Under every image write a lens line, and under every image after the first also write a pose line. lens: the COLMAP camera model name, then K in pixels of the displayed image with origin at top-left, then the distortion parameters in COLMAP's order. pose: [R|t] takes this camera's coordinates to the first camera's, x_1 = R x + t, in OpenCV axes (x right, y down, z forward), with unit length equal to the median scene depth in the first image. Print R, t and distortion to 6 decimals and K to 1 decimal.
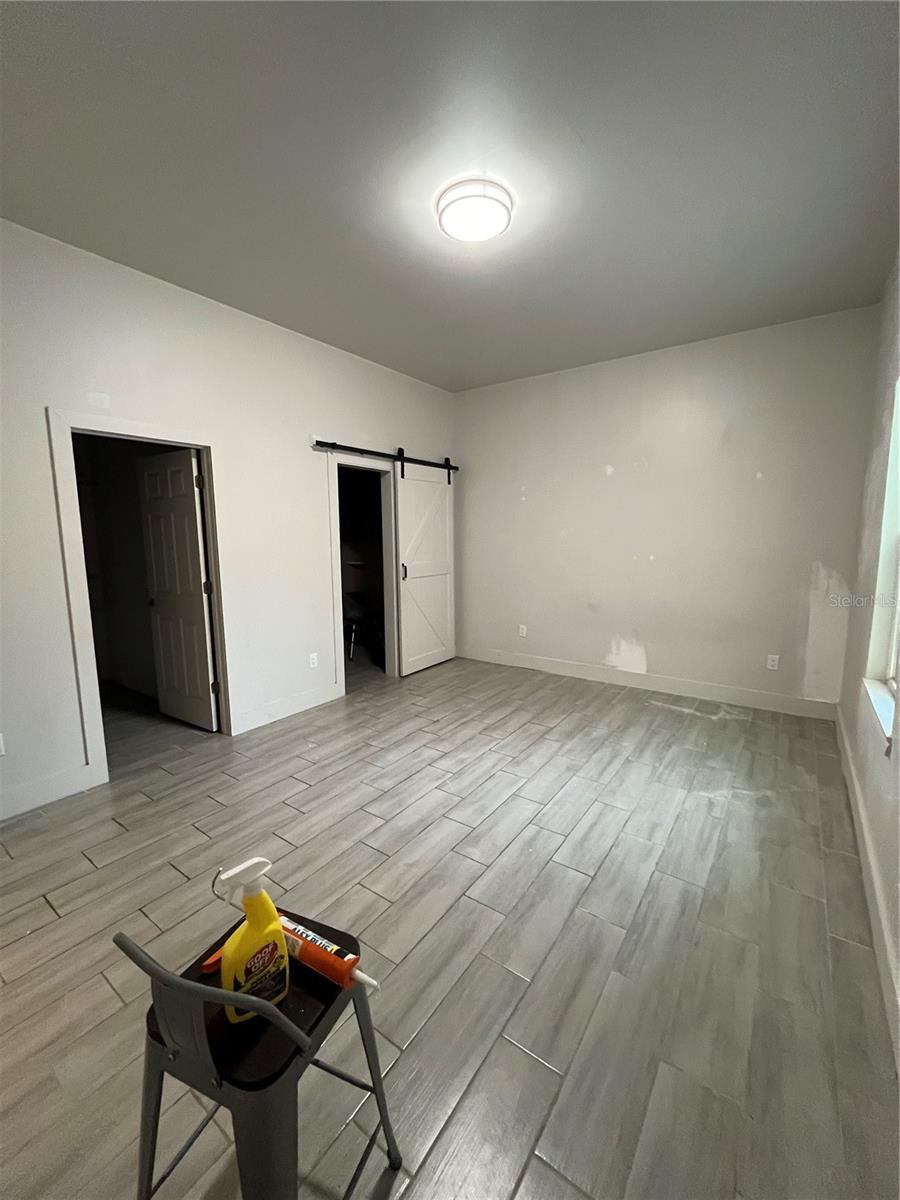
lens RADIAL K [[484.2, 0, 452.2], [0, 484.2, 598.7], [0, 0, 1]] dist [-0.004227, -0.000234]
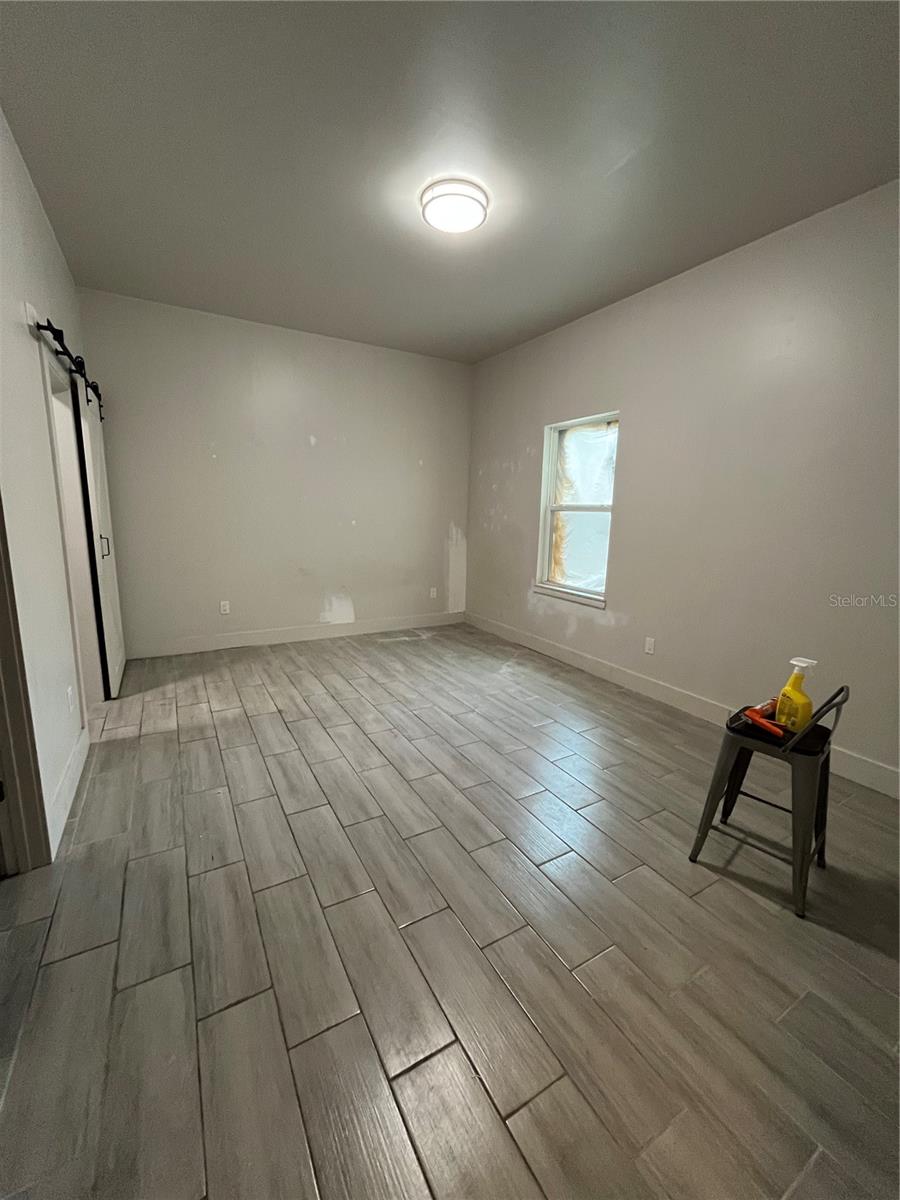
lens RADIAL K [[484.2, 0, 453.9], [0, 484.2, 597.3], [0, 0, 1]] dist [-0.004227, -0.000234]
pose [[0.406370, -0.145294, 0.902083, -0.713637], [0.093859, 0.988691, 0.116962, -0.024457], [-0.908875, 0.037139, 0.415411, 0.370257]]
